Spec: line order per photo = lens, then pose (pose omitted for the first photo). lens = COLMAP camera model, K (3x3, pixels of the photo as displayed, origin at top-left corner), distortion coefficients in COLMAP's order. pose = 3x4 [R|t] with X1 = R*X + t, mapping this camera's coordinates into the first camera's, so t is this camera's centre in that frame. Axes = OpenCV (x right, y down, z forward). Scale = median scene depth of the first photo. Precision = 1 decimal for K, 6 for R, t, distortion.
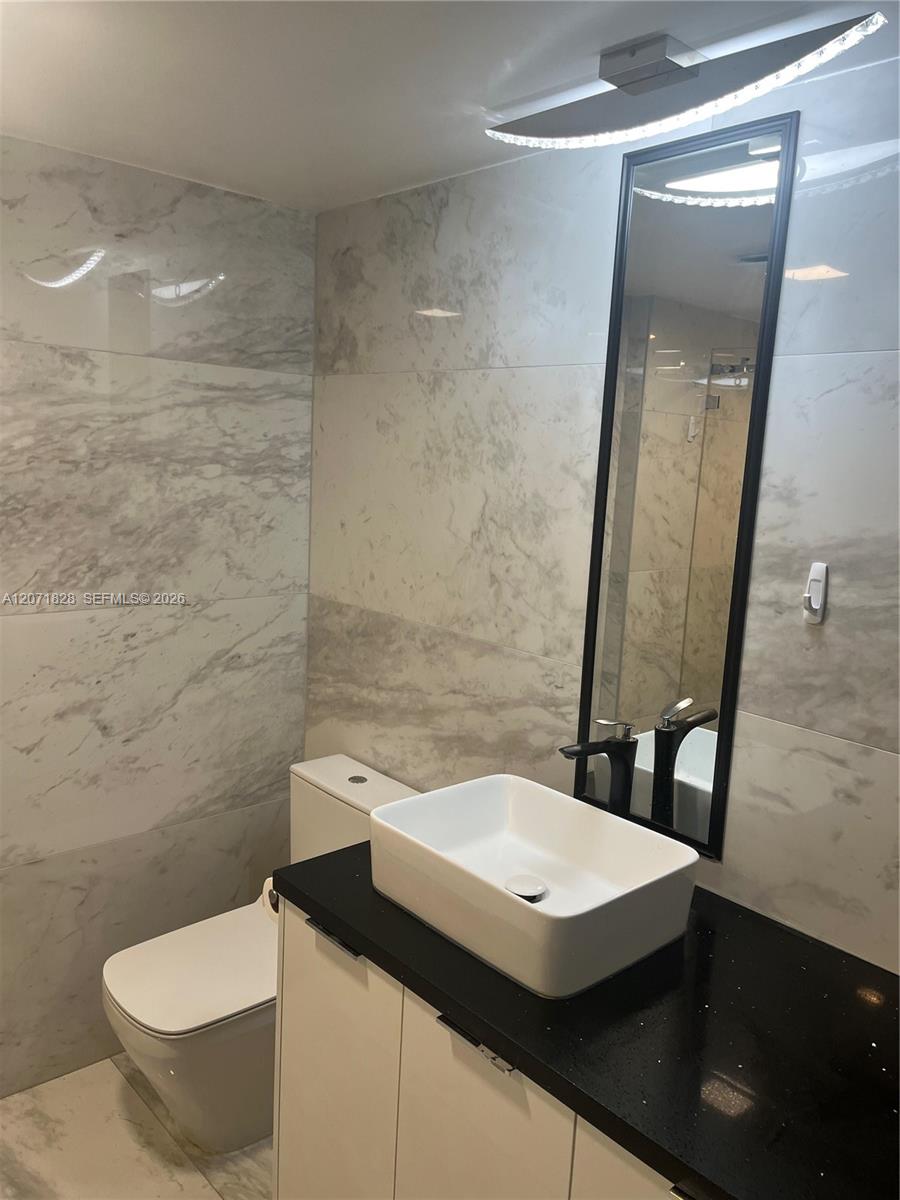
lens RADIAL K [[915.9, 0, 458.0], [0, 915.9, 629.1], [0, 0, 1]] dist [0.065269, -0.074406]
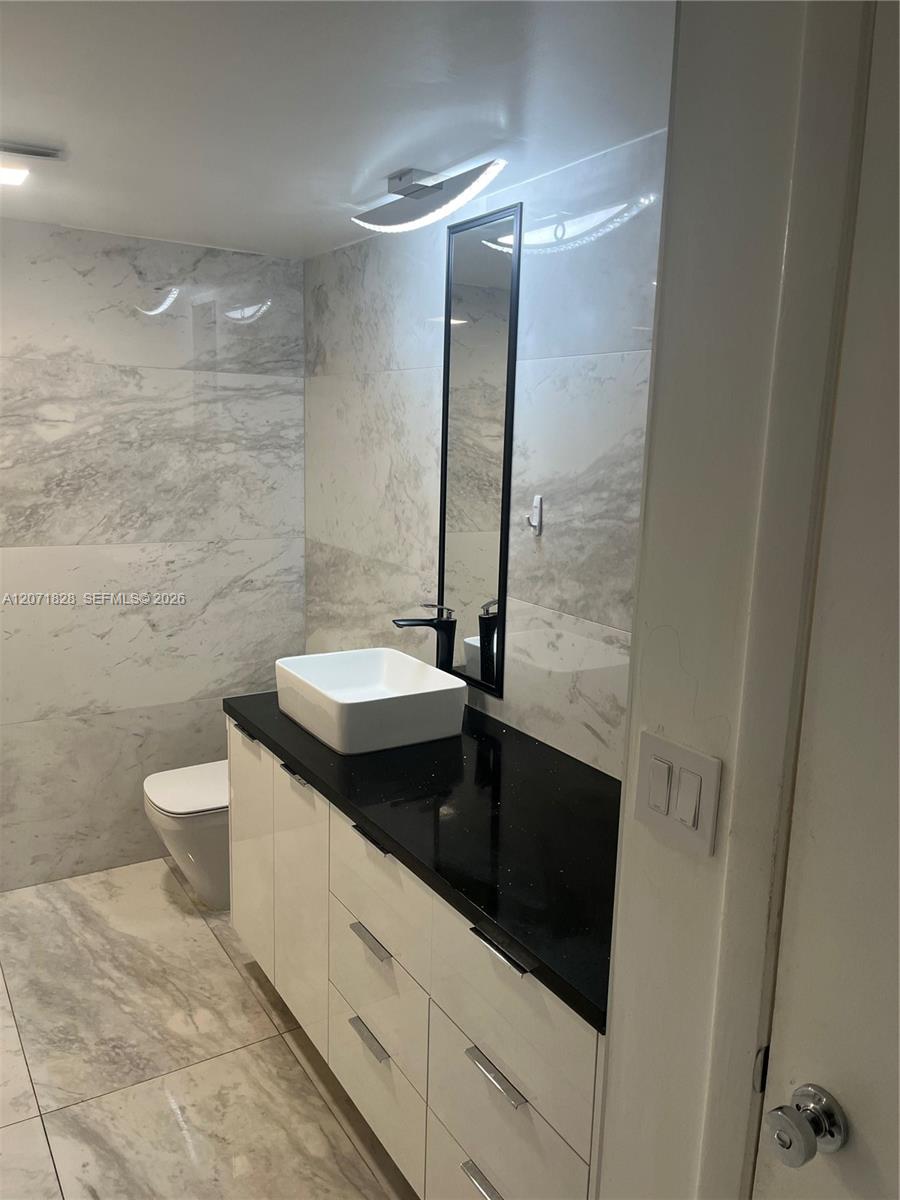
lens RADIAL K [[915.9, 0, 458.0], [0, 915.9, 629.1], [0, 0, 1]] dist [0.065269, -0.074406]
pose [[0.984136, 0.015266, -0.176759, 0.364546], [-0.012879, 0.999810, 0.014647, 0.089192], [0.176949, -0.012138, 0.984145, -0.365886]]
